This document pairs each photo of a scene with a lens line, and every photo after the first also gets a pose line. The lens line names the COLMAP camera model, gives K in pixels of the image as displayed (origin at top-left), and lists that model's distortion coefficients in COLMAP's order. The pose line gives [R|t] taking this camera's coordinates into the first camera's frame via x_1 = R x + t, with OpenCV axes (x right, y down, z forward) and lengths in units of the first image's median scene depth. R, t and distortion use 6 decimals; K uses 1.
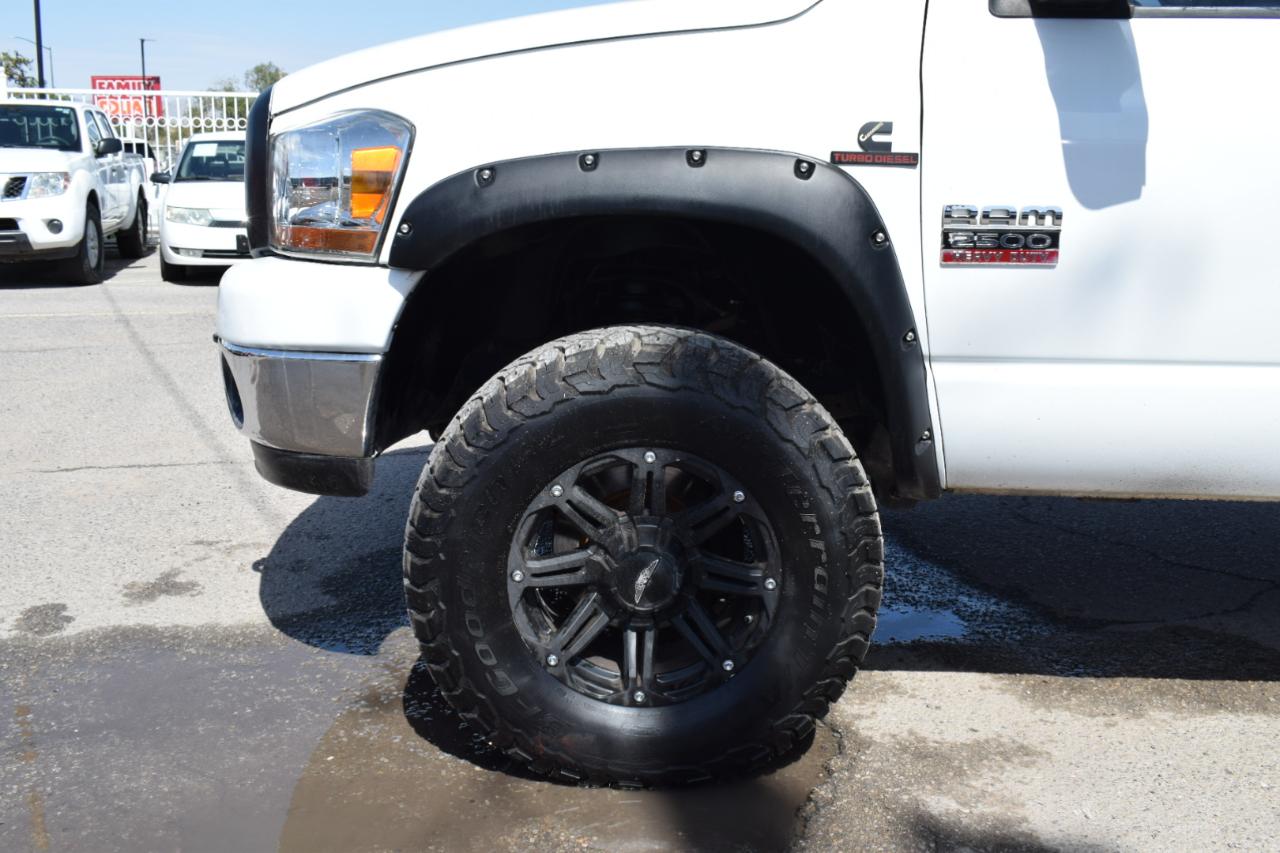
lens RADIAL K [[1199.6, 0, 620.5], [0, 1199.6, 423.4], [0, 0, 1]] dist [-0.099781, 0.005301]
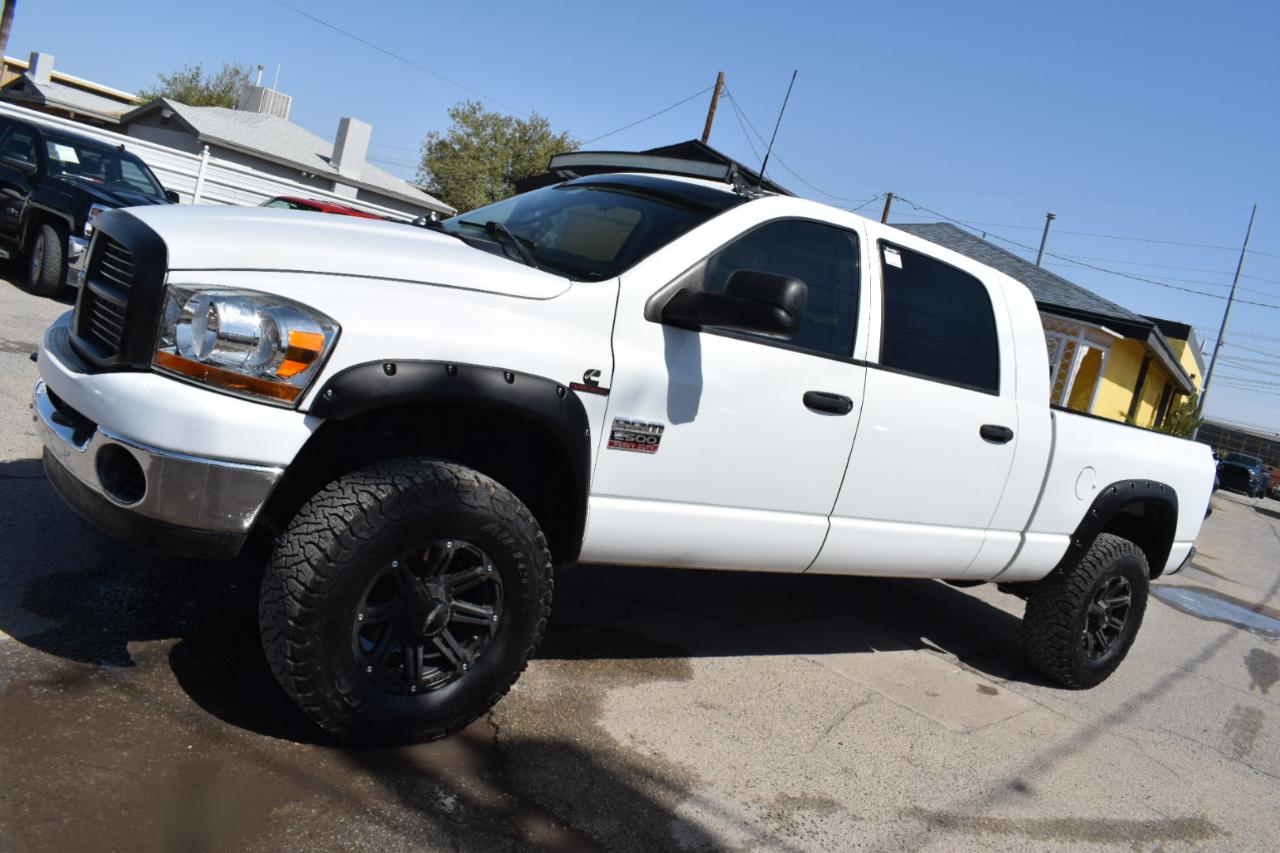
lens RADIAL K [[998.6, 0, 640.0], [0, 998.6, 426.5], [0, 0, 1]] dist [-0.085016, 0.002793]
pose [[0.752345, 0.094244, 0.651993, -0.688823], [-0.094662, 0.994909, -0.034580, -0.112186], [-0.651933, -0.035703, 0.757436, -0.210681]]
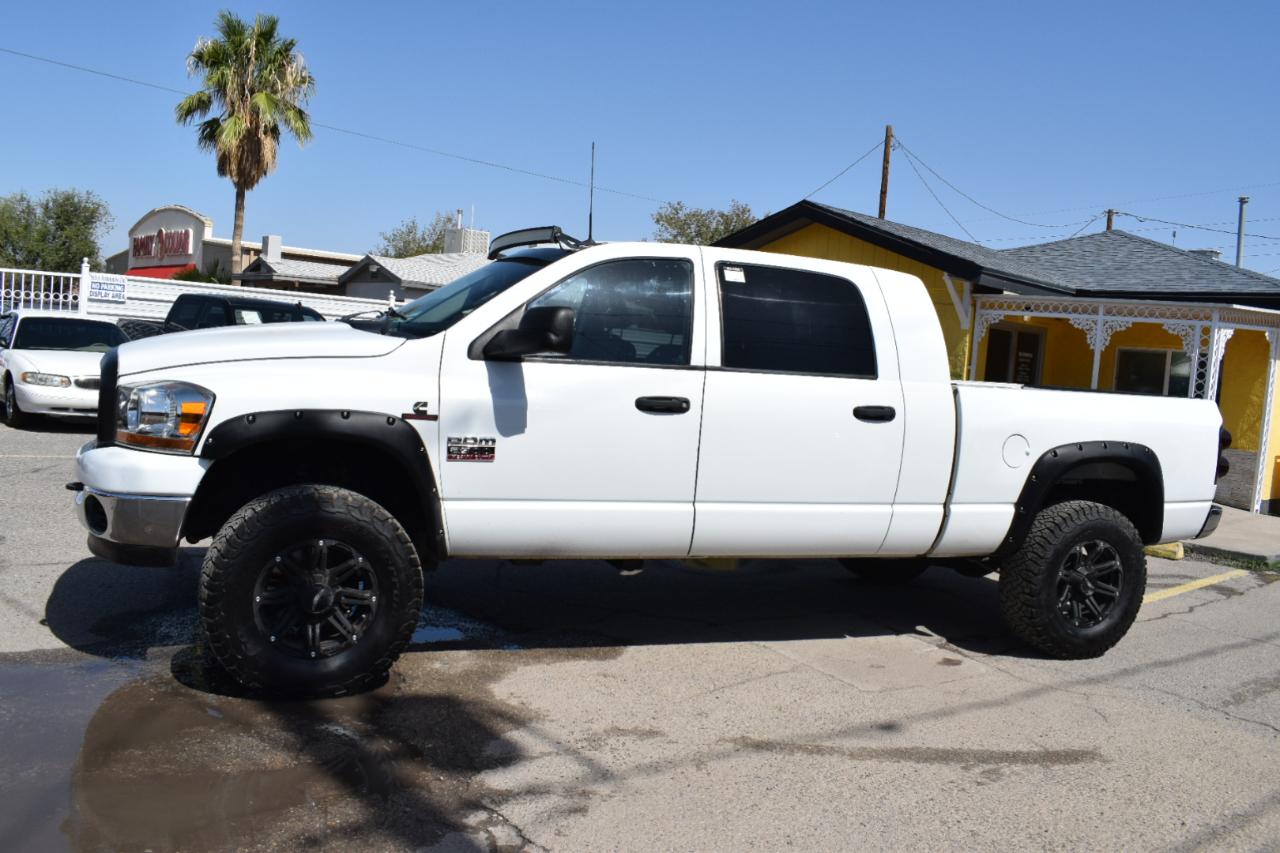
lens RADIAL K [[1025.3, 0, 631.8], [0, 1025.3, 421.4], [0, 0, 1]] dist [-0.089731, 0.003402]
pose [[0.907374, 0.027483, 0.419425, -0.252614], [0.025685, 0.992370, -0.120593, 0.046089], [-0.419539, 0.120196, 0.899744, -0.995950]]
